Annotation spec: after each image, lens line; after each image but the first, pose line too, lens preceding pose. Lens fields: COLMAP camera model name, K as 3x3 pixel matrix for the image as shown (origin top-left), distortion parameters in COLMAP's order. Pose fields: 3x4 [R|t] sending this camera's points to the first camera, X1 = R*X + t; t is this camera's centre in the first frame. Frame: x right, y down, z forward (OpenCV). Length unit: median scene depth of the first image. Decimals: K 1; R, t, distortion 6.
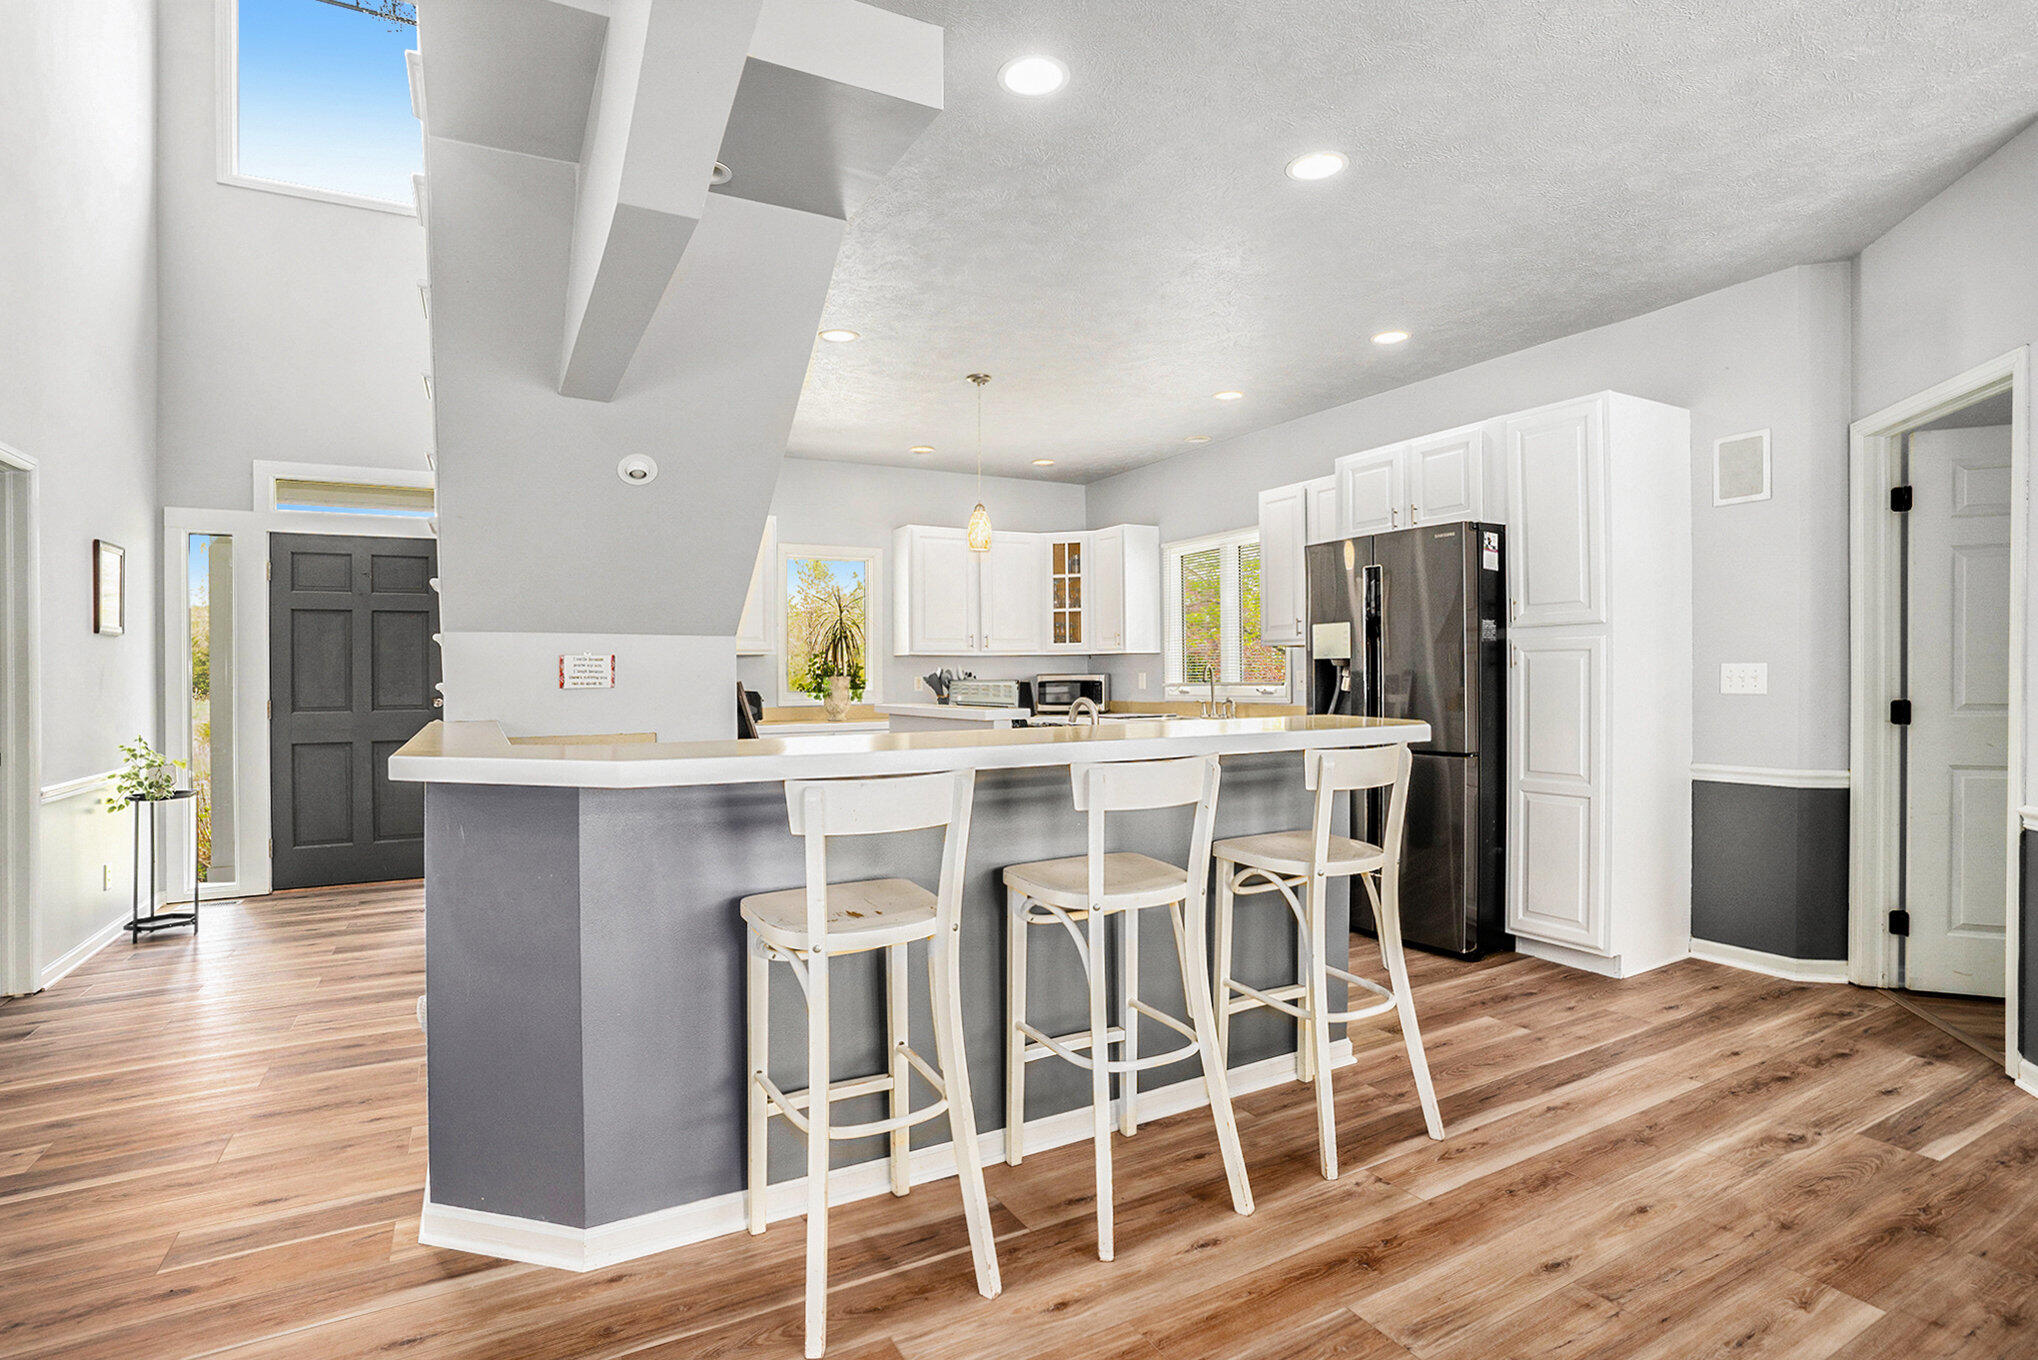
lens RADIAL K [[1007.3, 0, 1028.4], [0, 1007.3, 684.1], [0, 0, 1]] dist [-0.021297, 0.000521]
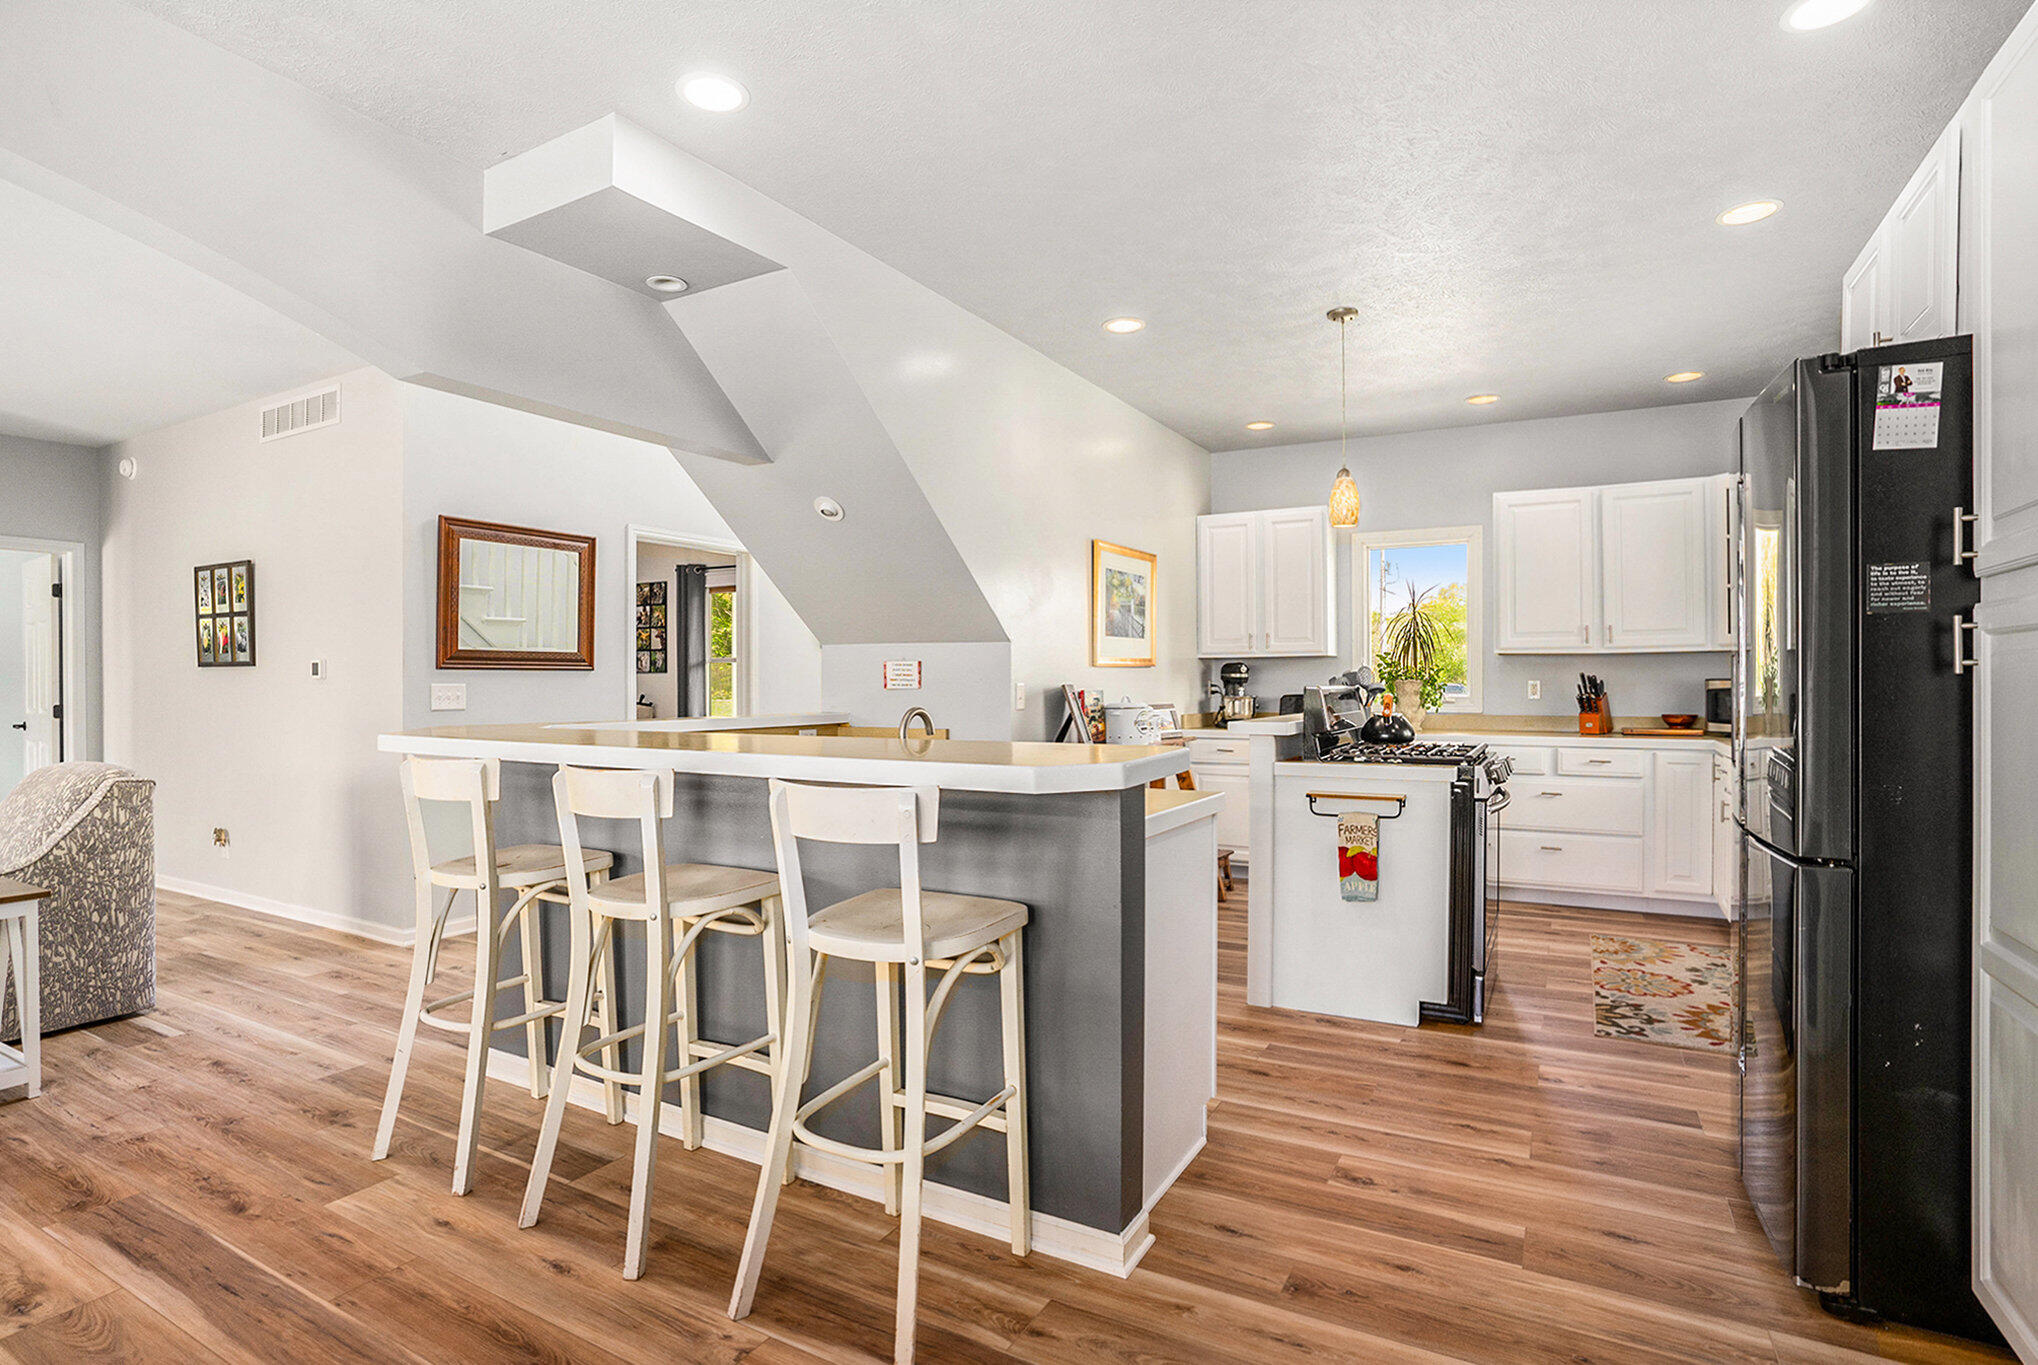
lens RADIAL K [[1007.3, 0, 1028.4], [0, 1007.3, 686.6], [0, 0, 1]] dist [-0.021297, 0.000521]
pose [[0.518650, 0.014053, -0.854871, 0.570769], [-0.012414, 0.999883, 0.008906, -0.009226], [0.854897, 0.005993, 0.518764, 0.408459]]
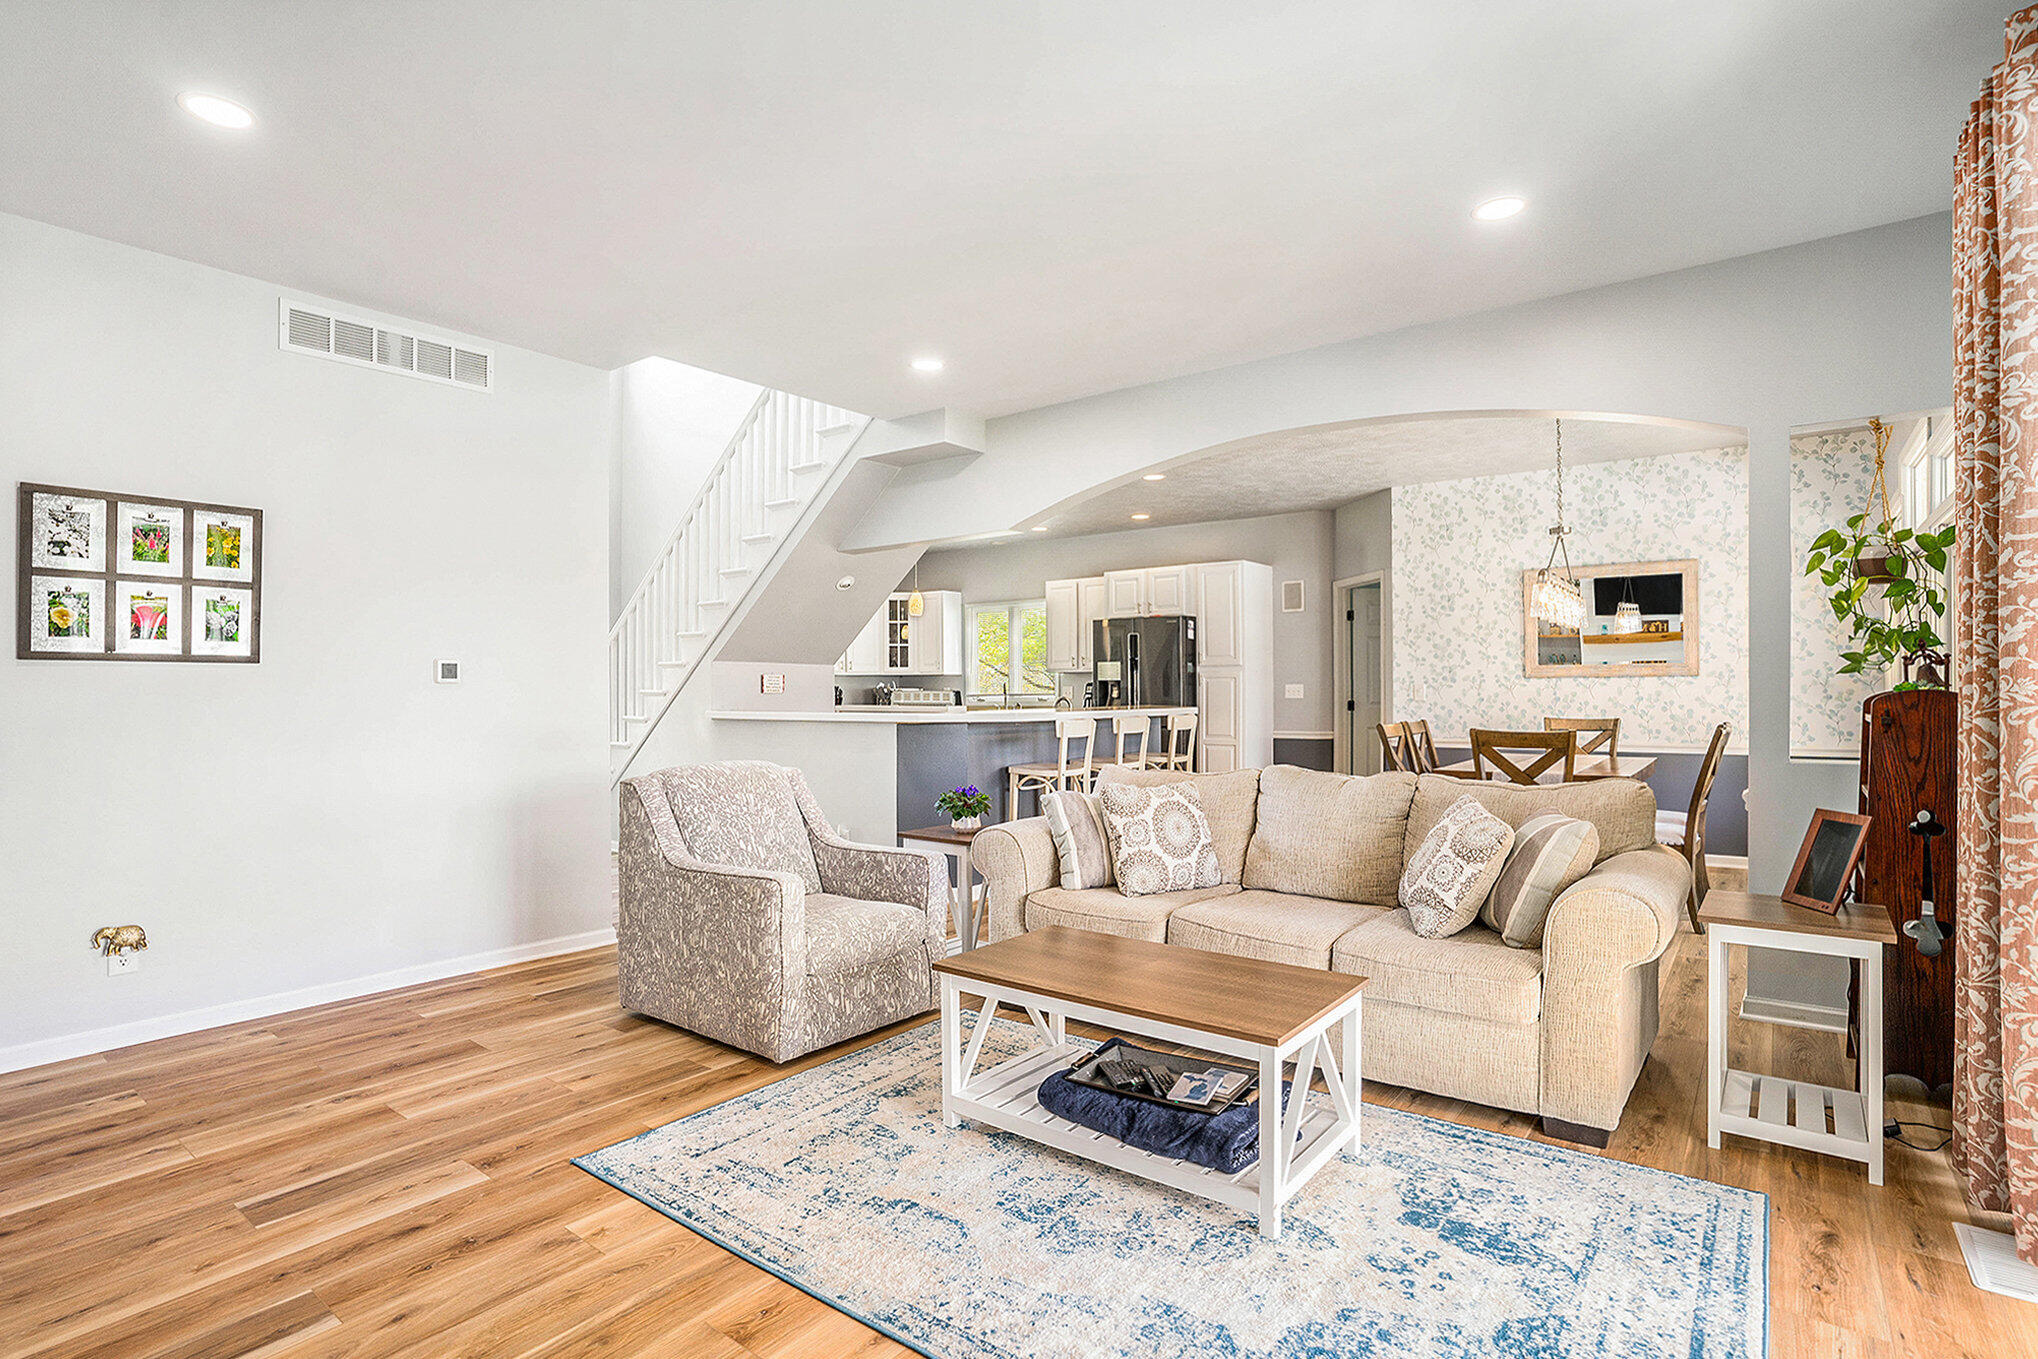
lens RADIAL K [[1007.3, 0, 1028.4], [0, 1007.3, 683.6], [0, 0, 1]] dist [-0.021297, 0.000521]
pose [[0.920903, 0.008198, 0.389705, -0.600992], [-0.000739, 0.999814, -0.019286, 0.018115], [-0.389790, 0.017473, 0.920738, -0.716346]]
